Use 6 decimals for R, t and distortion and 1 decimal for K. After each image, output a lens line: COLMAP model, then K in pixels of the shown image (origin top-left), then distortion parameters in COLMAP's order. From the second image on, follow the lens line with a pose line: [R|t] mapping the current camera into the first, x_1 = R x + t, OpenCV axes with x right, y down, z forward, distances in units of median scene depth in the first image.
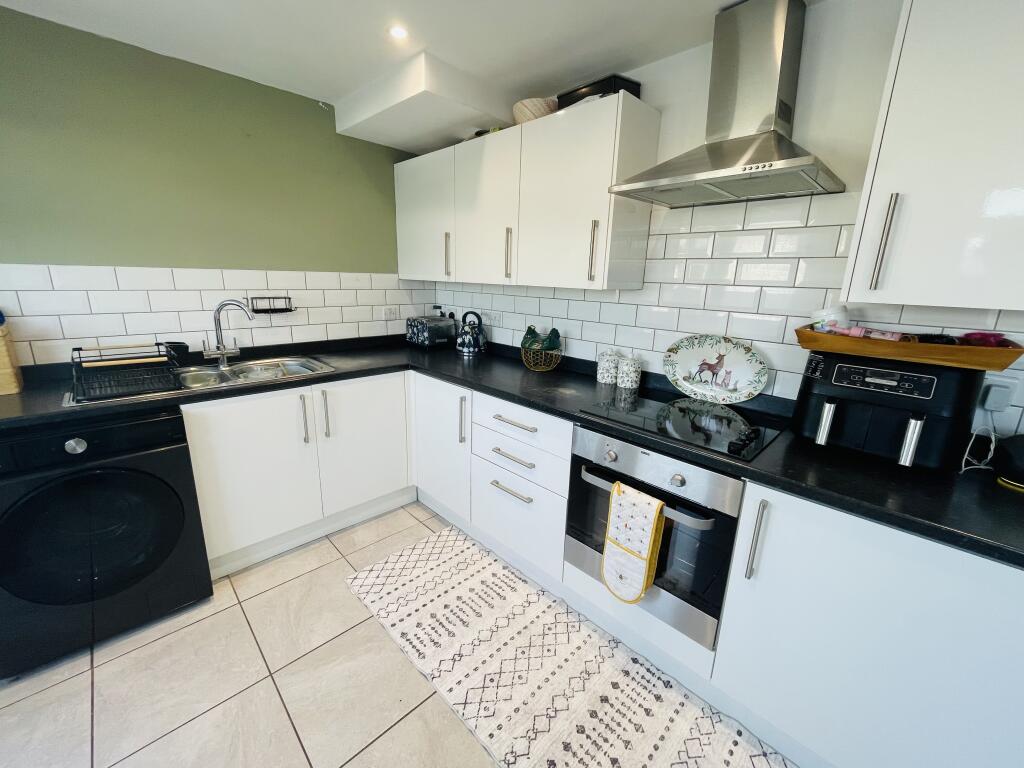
lens RADIAL K [[414.5, 0, 511.5], [0, 414.5, 381.0], [0, 0, 1]] dist [-0.004432, -0.000195]
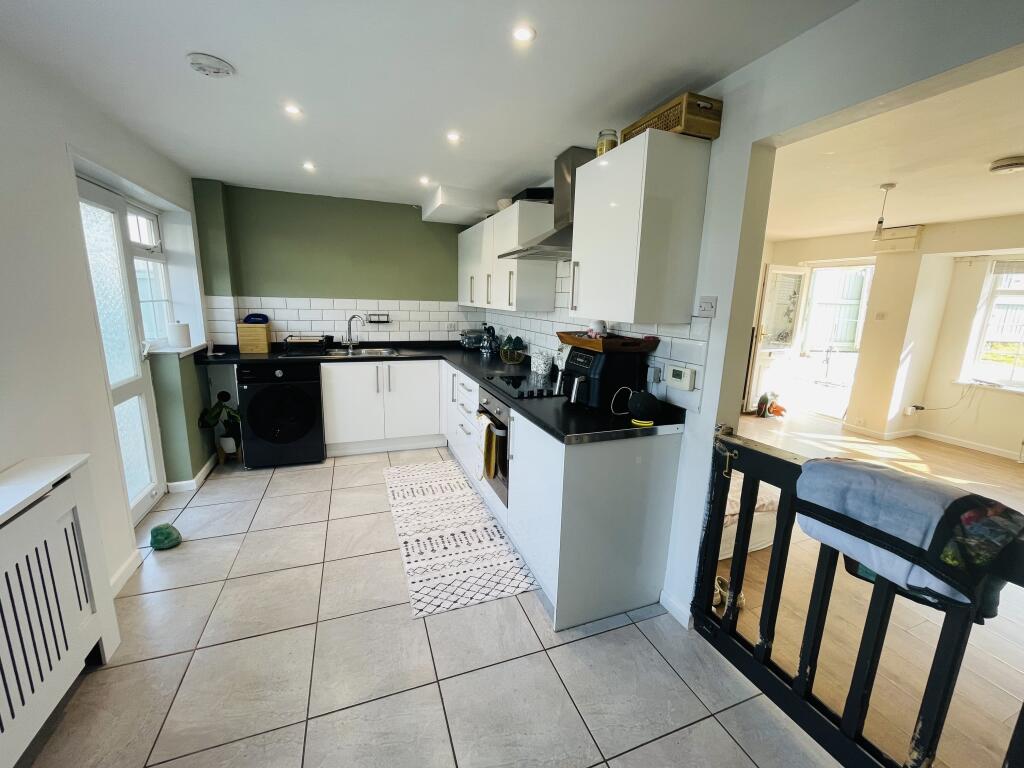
lens RADIAL K [[414.5, 0, 511.3], [0, 414.5, 382.9], [0, 0, 1]] dist [-0.004432, -0.000195]
pose [[0.914664, 0.078355, -0.396548, 0.763154], [-0.101740, 0.994075, -0.038248, 0.115072], [0.391201, 0.075329, 0.917217, -0.448538]]
